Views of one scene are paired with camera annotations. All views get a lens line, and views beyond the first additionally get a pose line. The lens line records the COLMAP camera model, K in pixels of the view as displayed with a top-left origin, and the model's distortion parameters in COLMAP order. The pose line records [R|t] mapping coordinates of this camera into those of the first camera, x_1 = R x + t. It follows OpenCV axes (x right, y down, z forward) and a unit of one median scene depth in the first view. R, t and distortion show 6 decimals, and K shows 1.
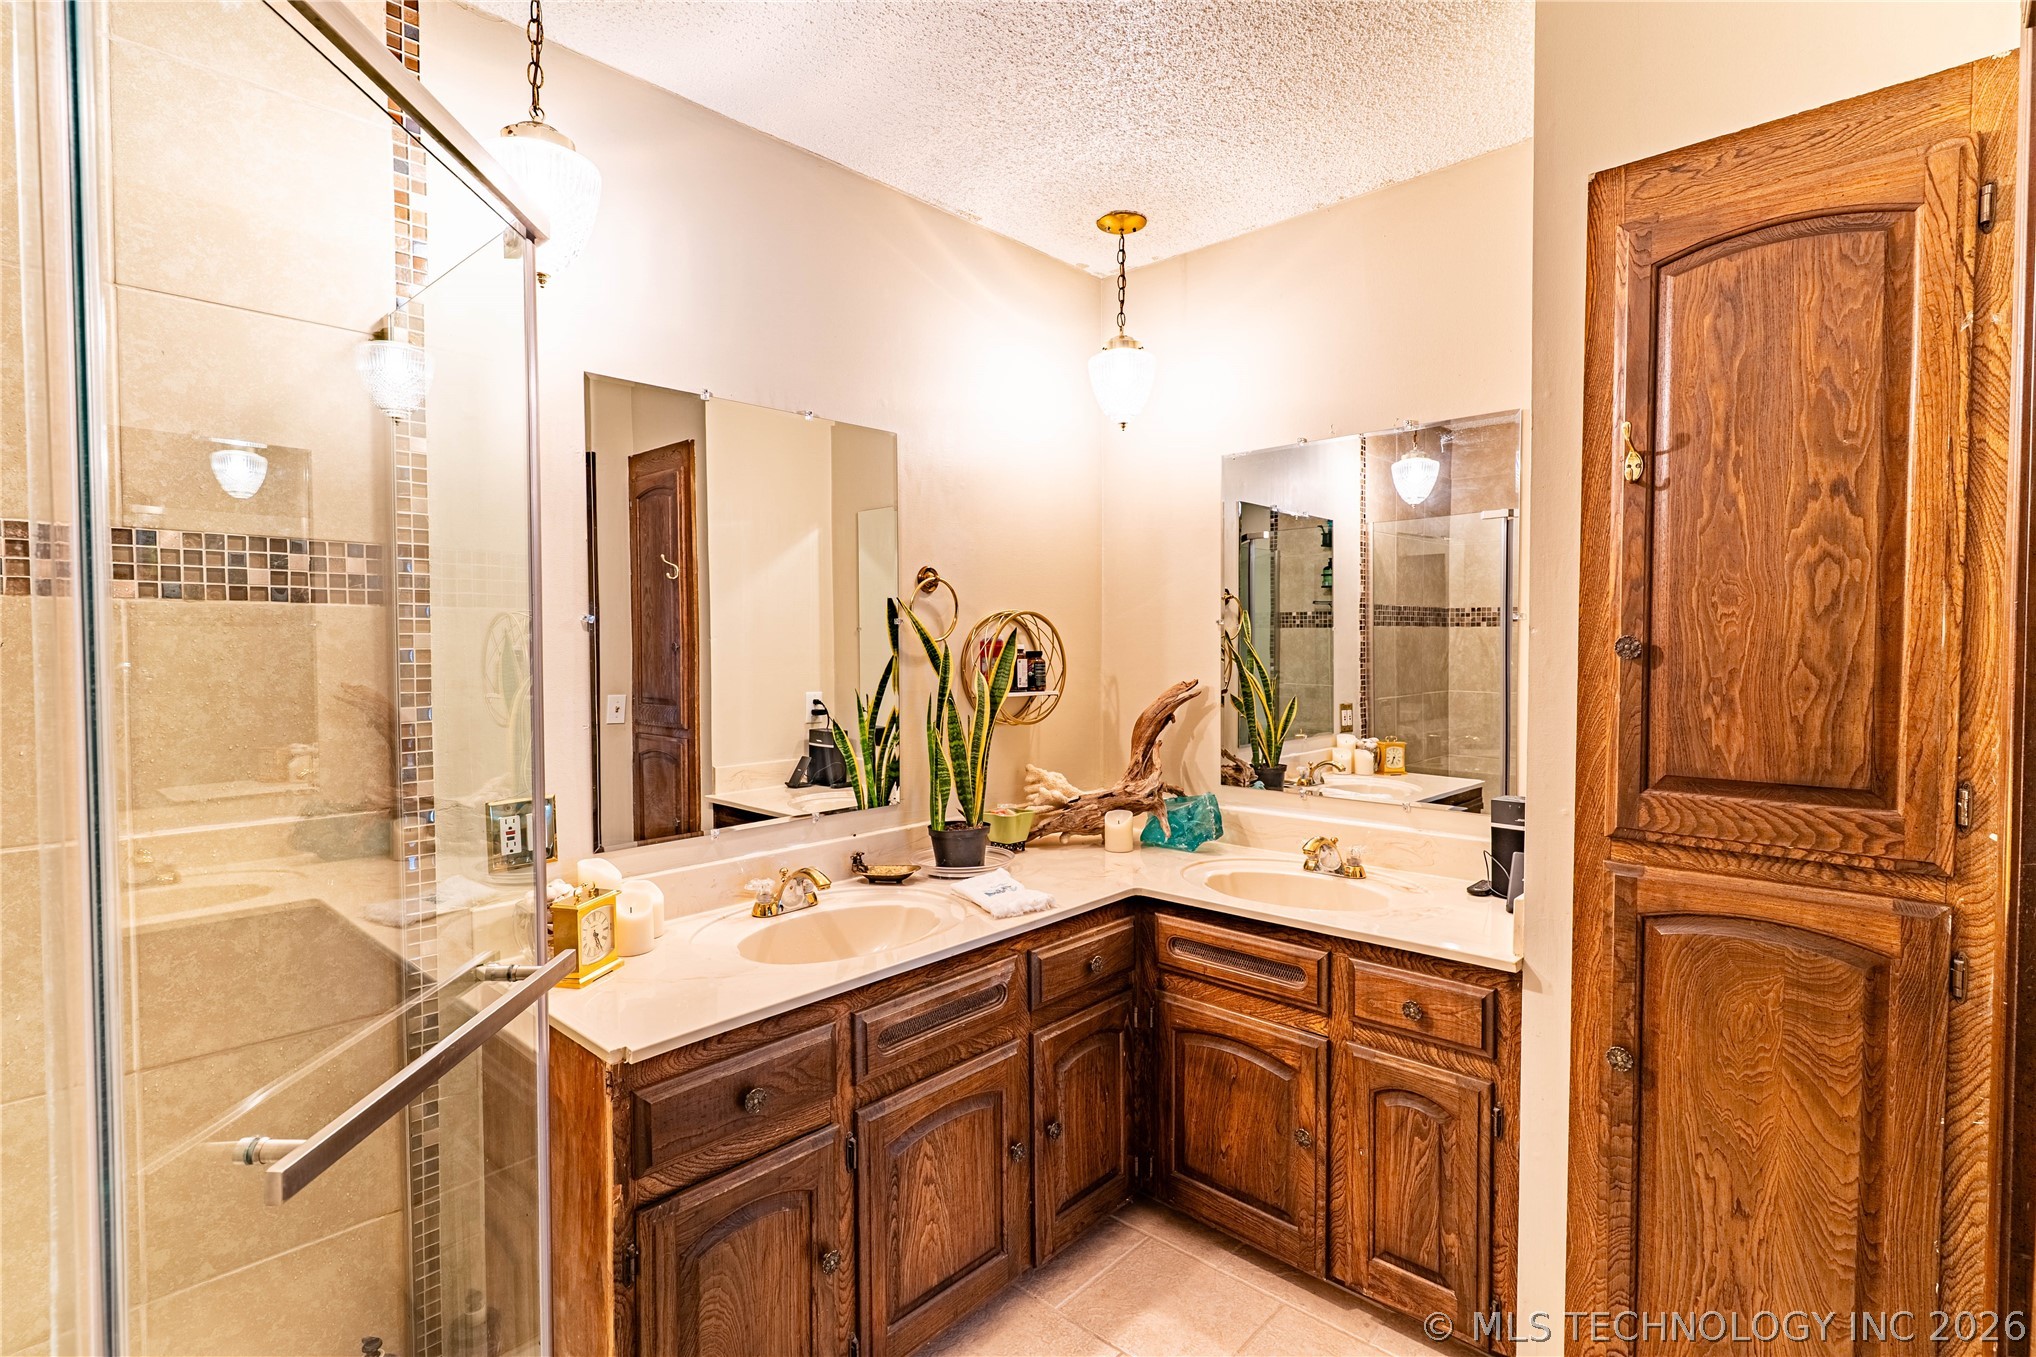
lens RADIAL K [[965.0, 0, 1017.1], [0, 965.0, 670.4], [0, 0, 1]] dist [0.005258, -0.001369]
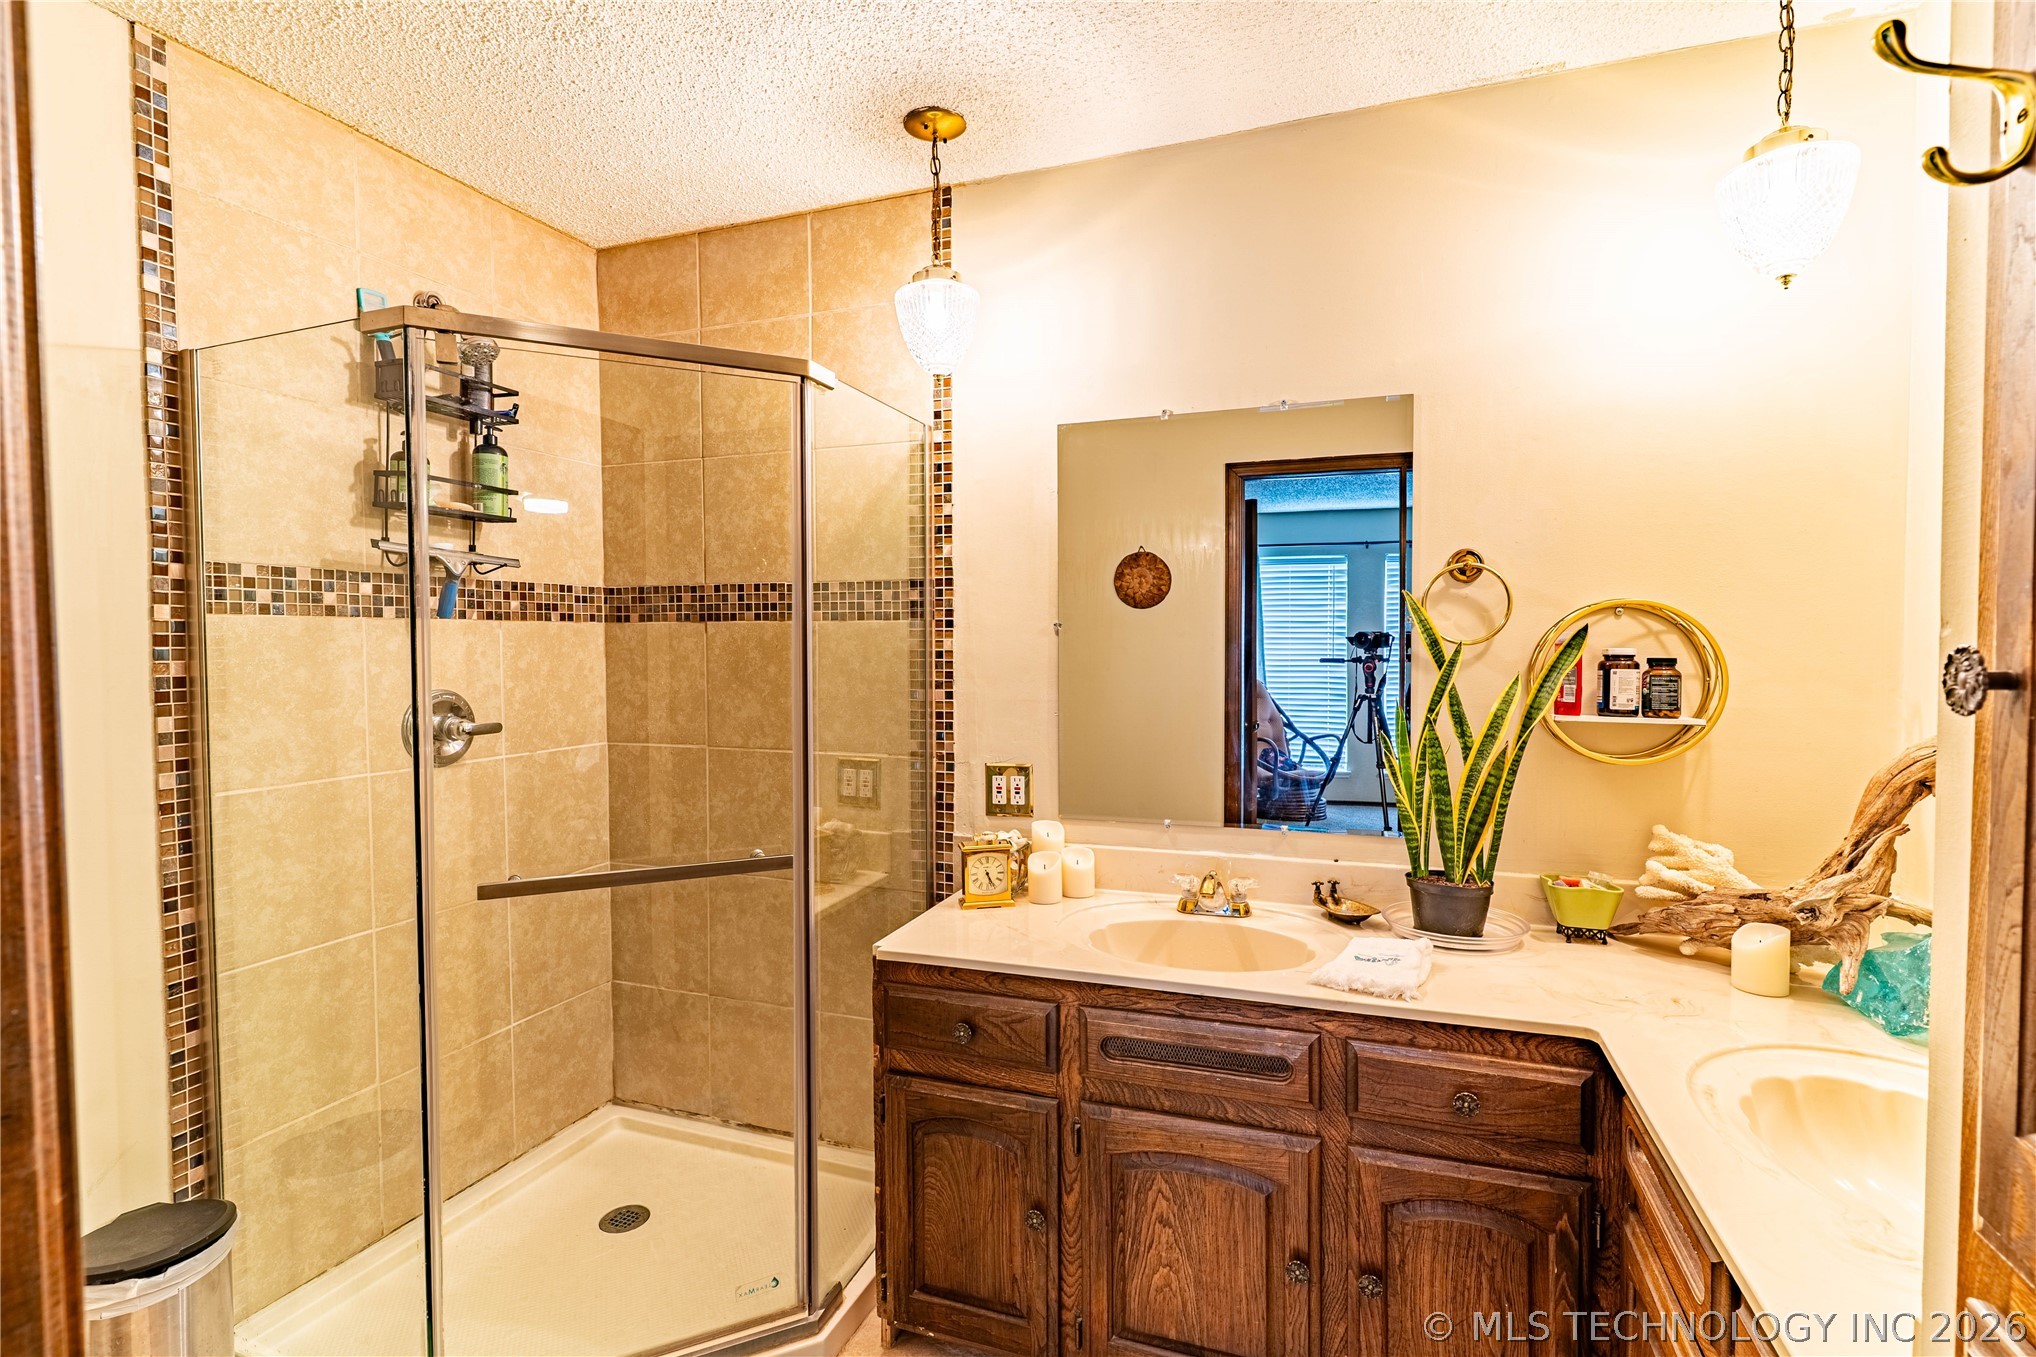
lens RADIAL K [[965.0, 0, 1021.8], [0, 965.0, 668.0], [0, 0, 1]] dist [0.005258, -0.001369]
pose [[0.396243, 0.027295, -0.917740, 0.729899], [-0.022767, 0.999543, 0.019898, -0.025310], [0.917863, 0.013009, 0.396683, 0.515383]]
